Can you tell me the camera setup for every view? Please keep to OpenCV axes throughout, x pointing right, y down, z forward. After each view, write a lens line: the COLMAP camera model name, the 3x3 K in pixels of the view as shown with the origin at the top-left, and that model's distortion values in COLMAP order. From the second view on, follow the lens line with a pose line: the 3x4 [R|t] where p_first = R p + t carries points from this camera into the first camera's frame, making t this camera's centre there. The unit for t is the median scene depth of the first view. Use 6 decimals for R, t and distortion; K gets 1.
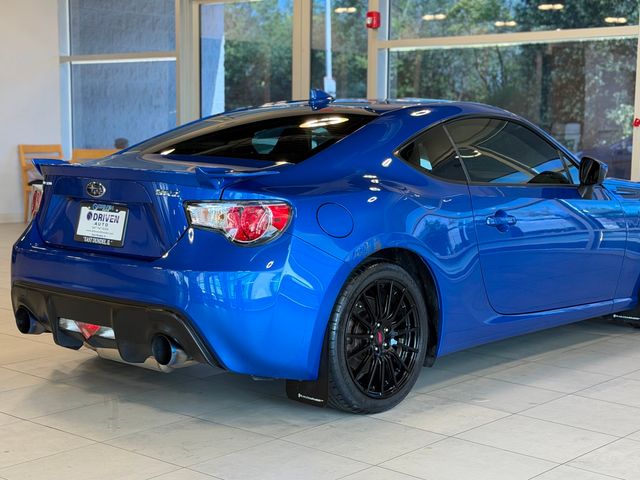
lens RADIAL K [[1090.9, 0, 321.1], [0, 1090.9, 236.9], [0, 0, 1]] dist [0.099938, 0.000000]
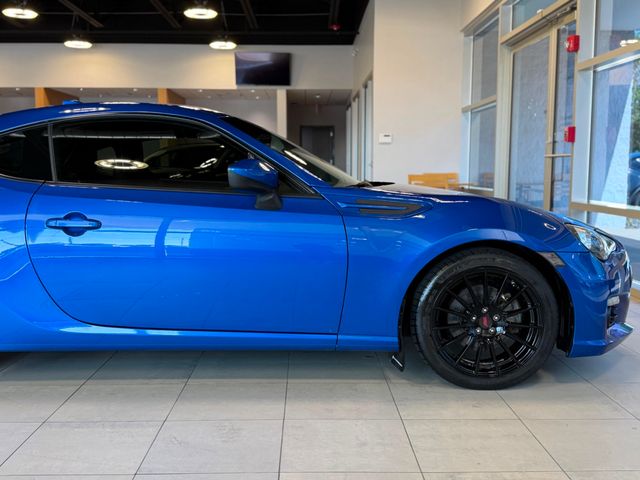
lens RADIAL K [[699.0, 0, 318.5], [0, 699.0, 238.9], [0, 0, 1]] dist [0.055140, 0.000000]
pose [[0.667282, 0.063754, -0.742071, 0.570214], [-0.068118, 0.997378, 0.024436, -0.023215], [0.741683, 0.034243, 0.669875, 0.566918]]
